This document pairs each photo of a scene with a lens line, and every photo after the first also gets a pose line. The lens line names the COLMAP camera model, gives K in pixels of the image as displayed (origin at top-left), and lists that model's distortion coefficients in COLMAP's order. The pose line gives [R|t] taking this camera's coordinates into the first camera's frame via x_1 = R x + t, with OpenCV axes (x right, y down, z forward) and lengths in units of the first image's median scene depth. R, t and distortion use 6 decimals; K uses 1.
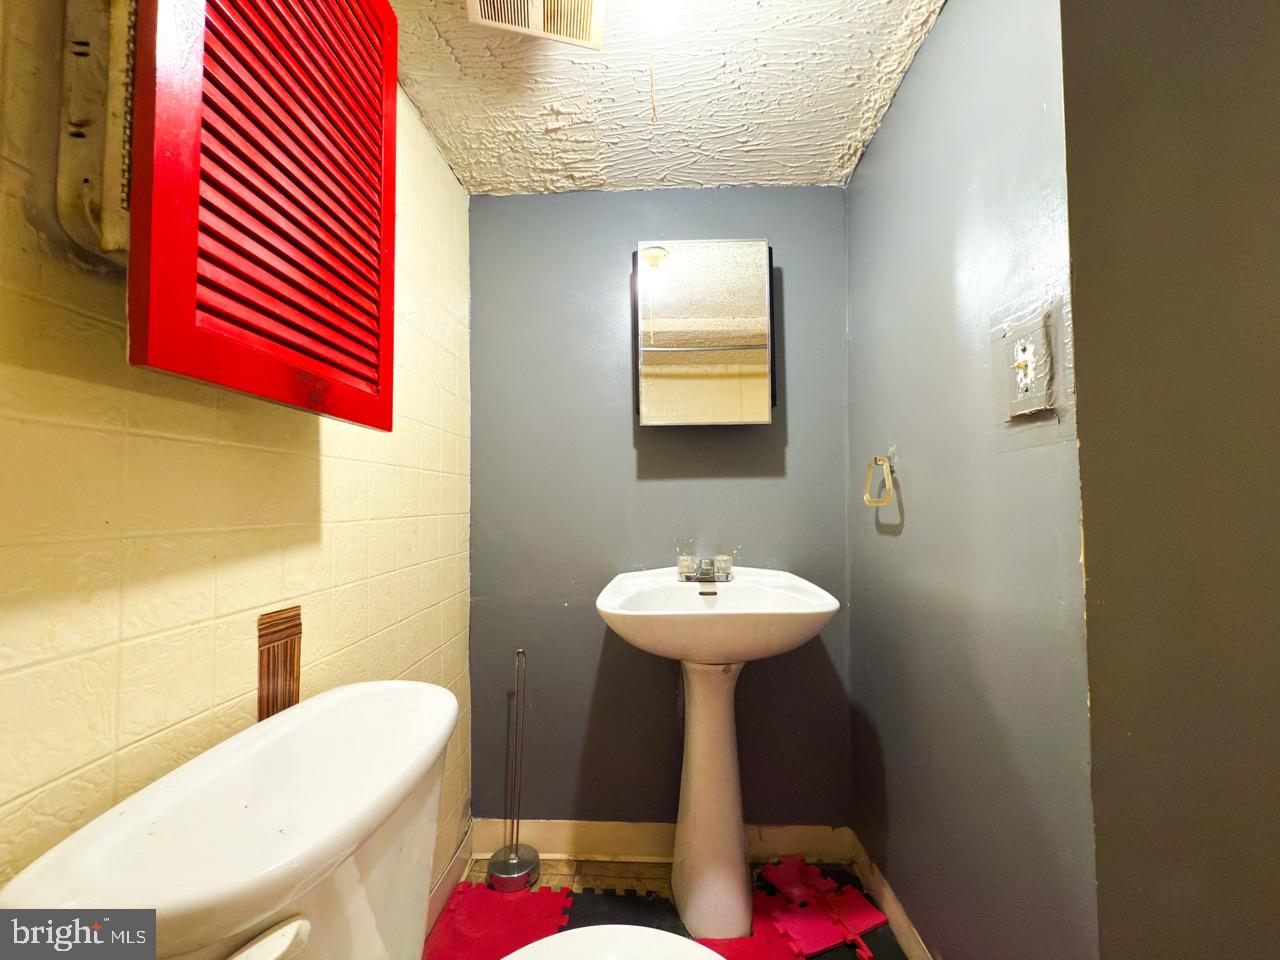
lens RADIAL K [[507.2, 0, 640.0], [0, 507.2, 480.0], [0, 0, 1]] dist [-0.001176, 0.000043]
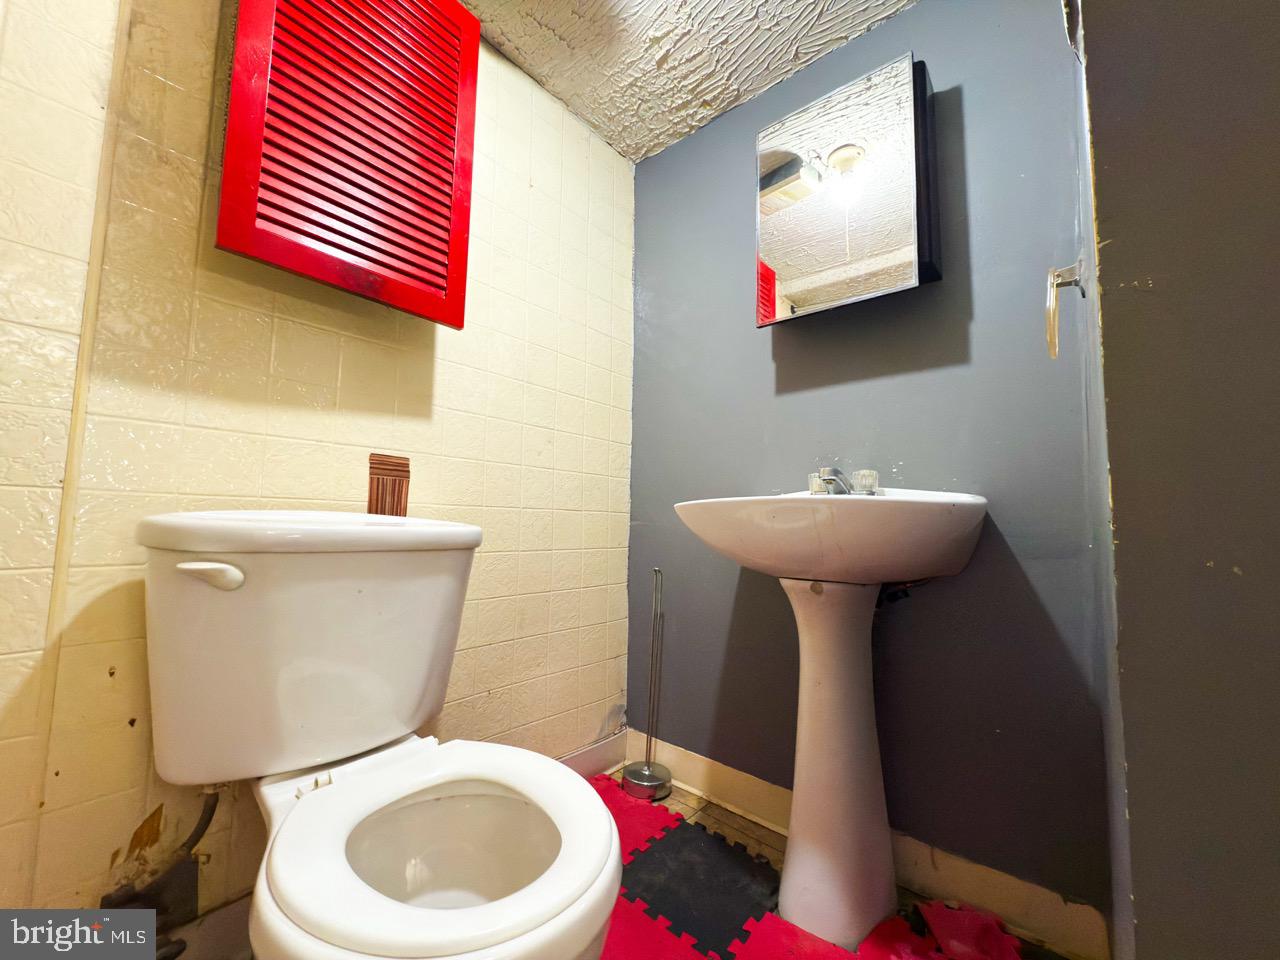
lens RADIAL K [[507.2, 0, 640.0], [0, 507.2, 480.0], [0, 0, 1]] dist [-0.001176, 0.000043]
pose [[0.783475, -0.025907, -0.620883, 0.402356], [-0.002526, 0.998990, -0.044871, 0.213288], [0.621418, 0.036724, 0.782618, 0.175693]]
